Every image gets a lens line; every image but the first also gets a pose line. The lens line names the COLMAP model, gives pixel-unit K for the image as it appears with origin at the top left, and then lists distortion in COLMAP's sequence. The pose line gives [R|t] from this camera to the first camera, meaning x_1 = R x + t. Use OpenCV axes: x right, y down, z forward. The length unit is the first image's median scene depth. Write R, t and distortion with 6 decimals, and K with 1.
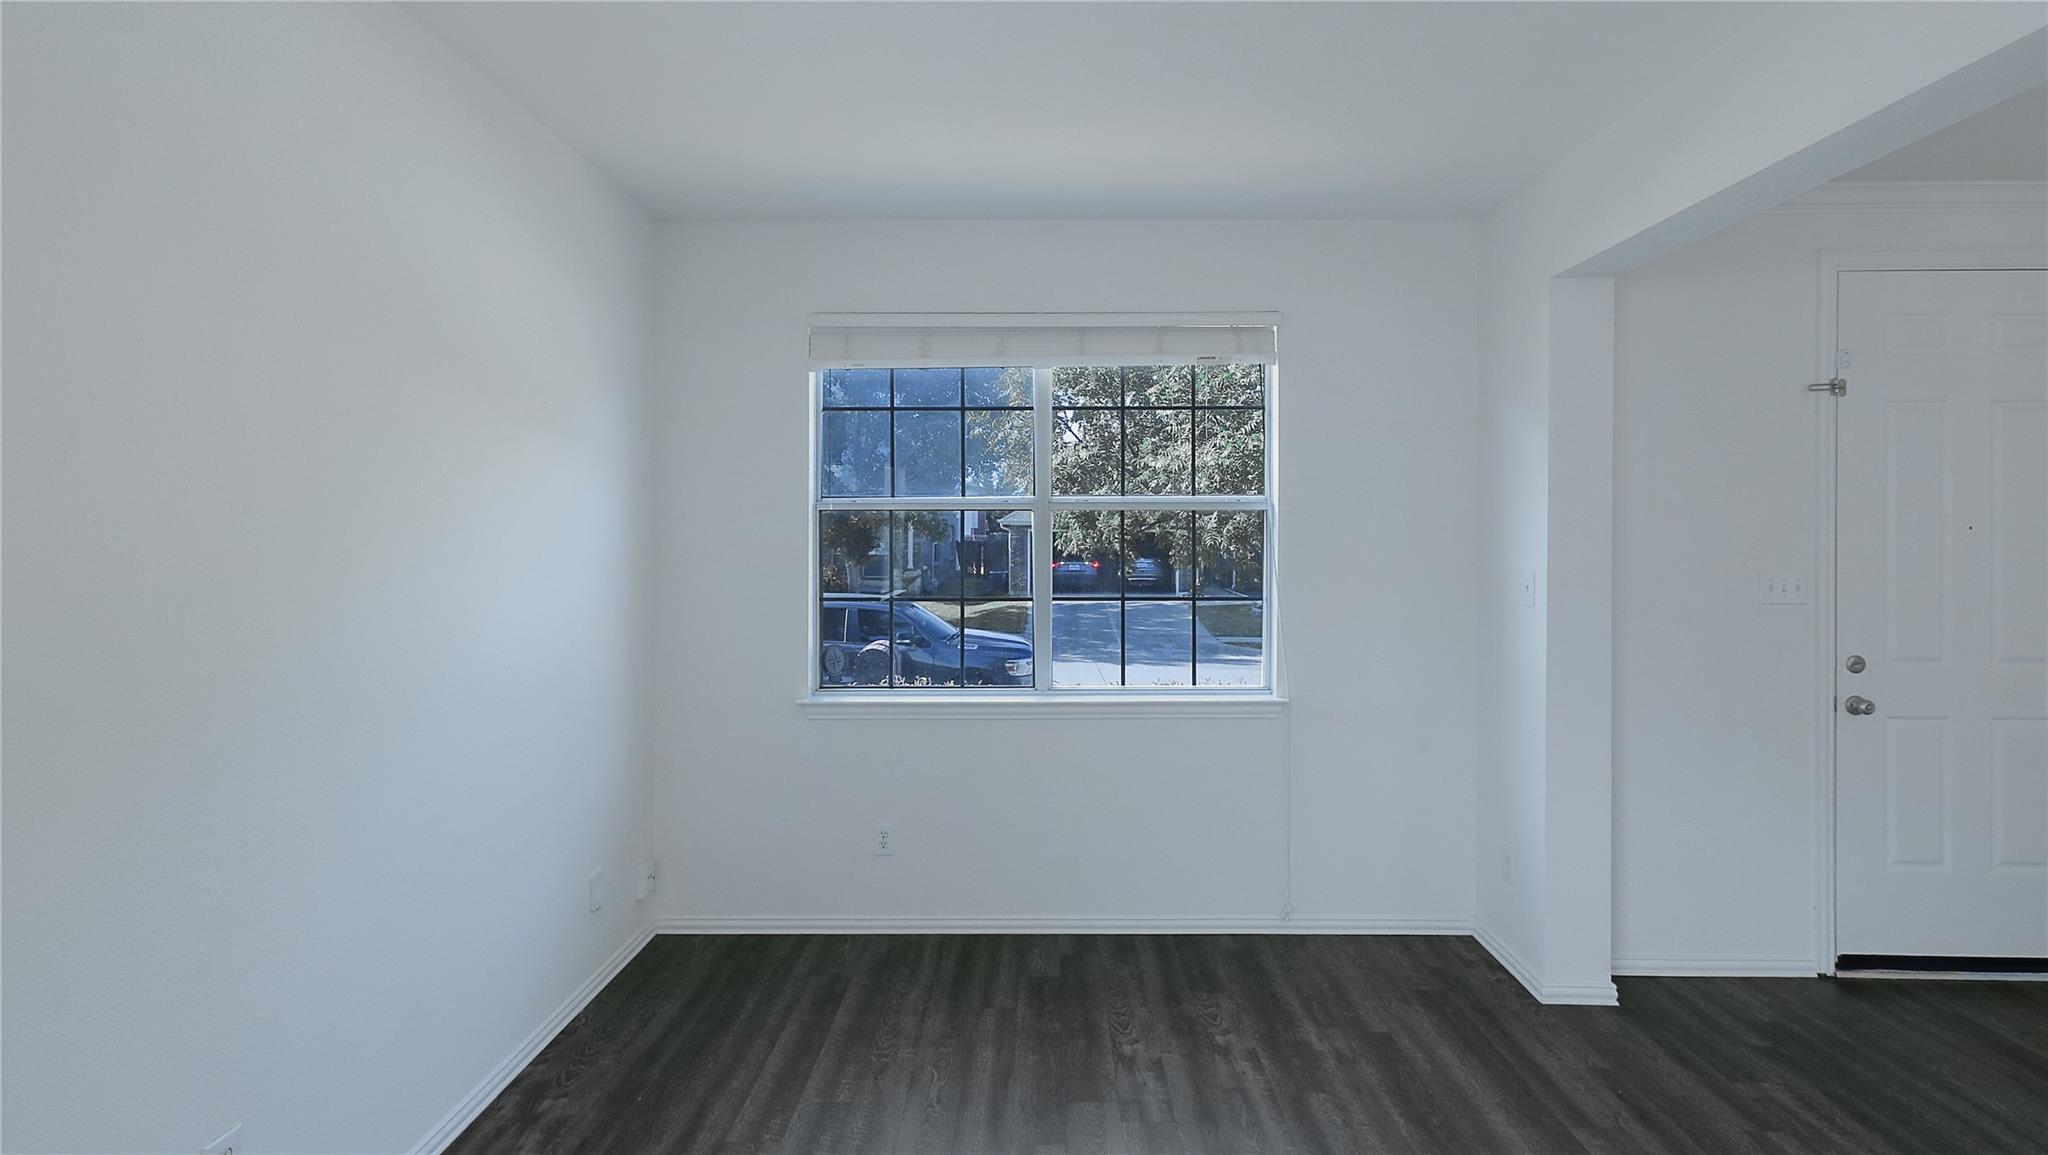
lens RADIAL K [[986.2, 0, 1033.1], [0, 986.2, 544.8], [0, 0, 1]] dist [0.012762, 0.001975]
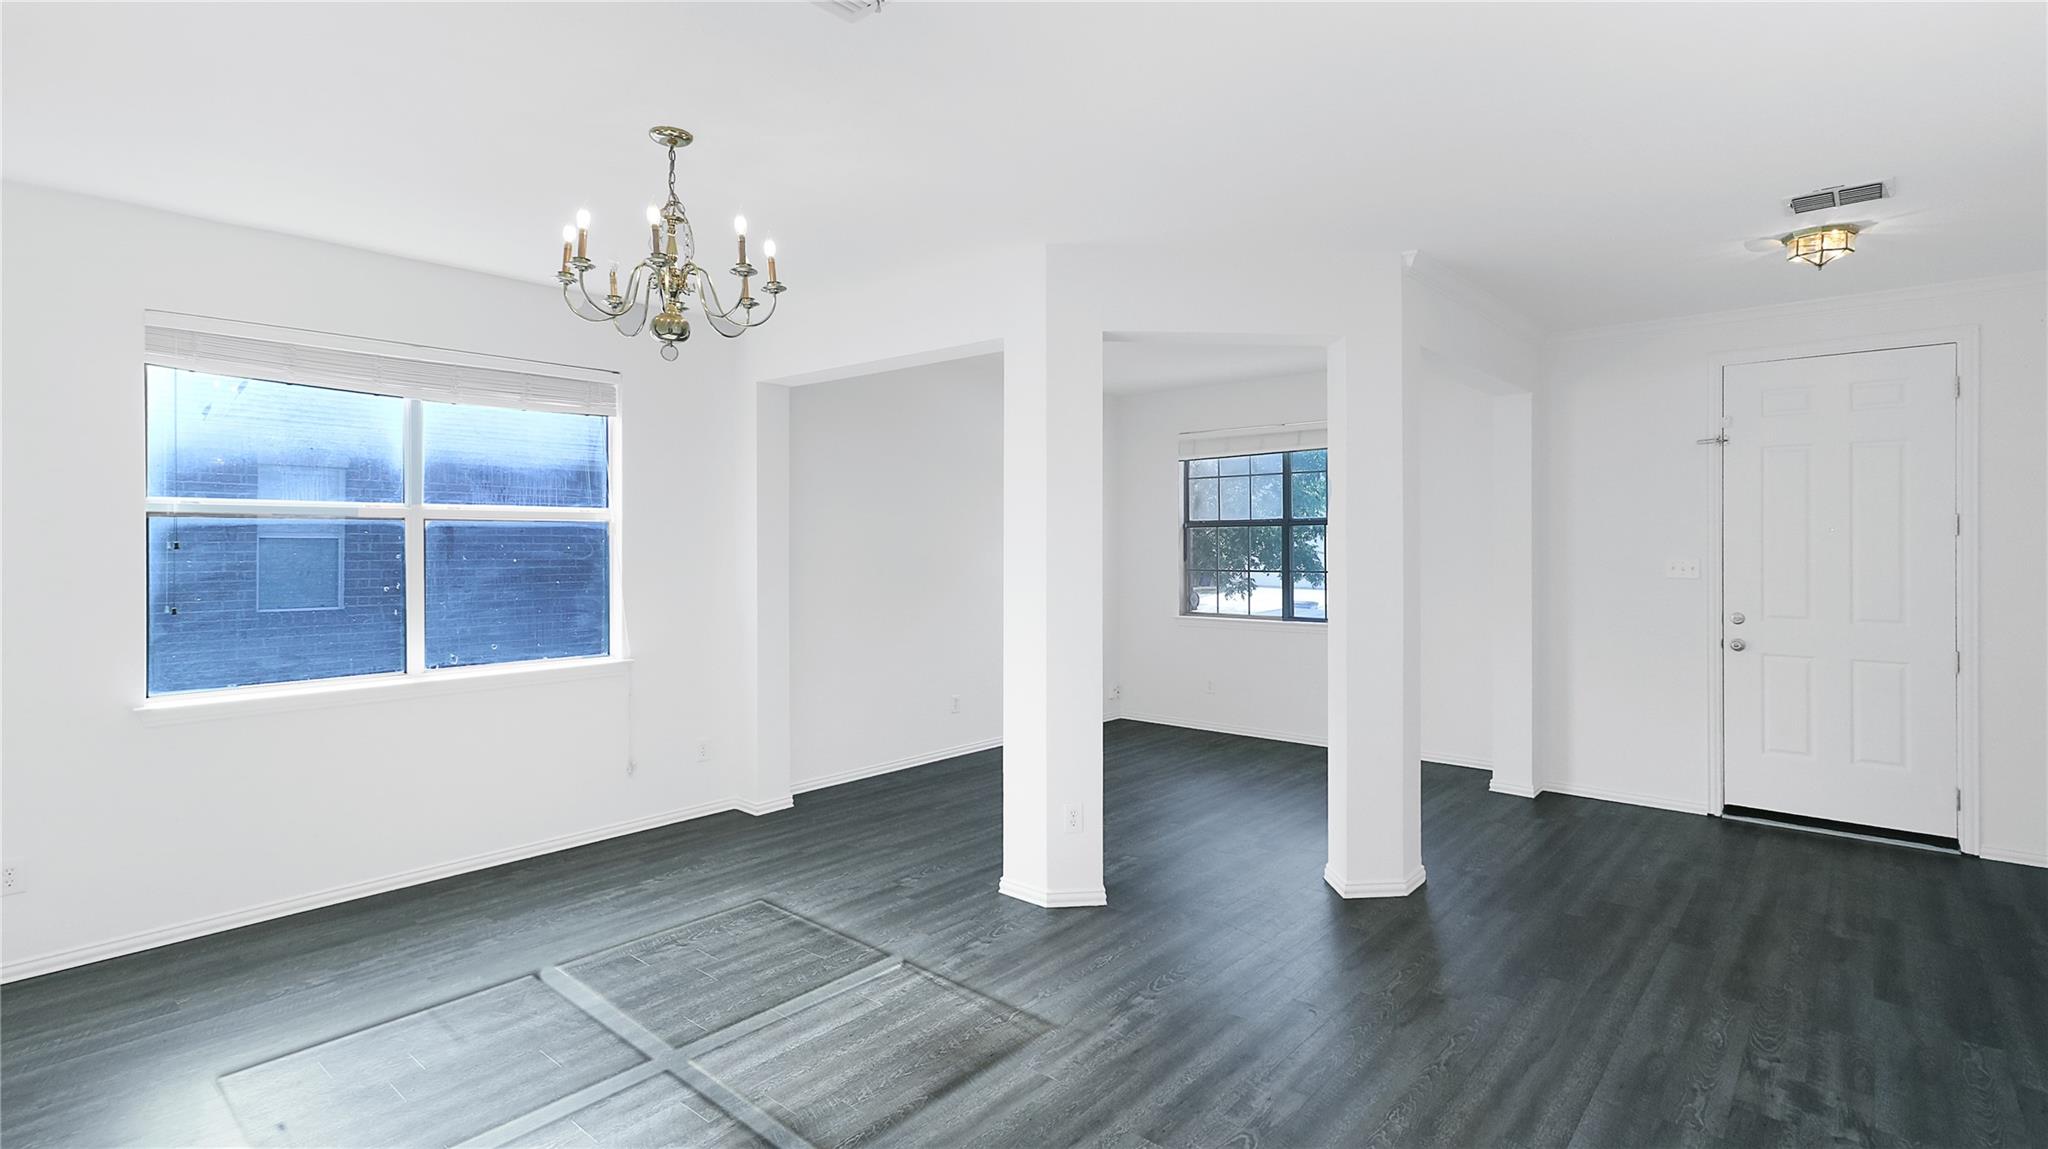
lens RADIAL K [[986.2, 0, 1033.1], [0, 986.2, 541.8], [0, 0, 1]] dist [0.012762, 0.001975]
pose [[0.744295, -0.003150, -0.667843, 1.041755], [0.008040, 0.999959, 0.004243, -0.014854], [0.667802, -0.008528, 0.744290, -0.876710]]
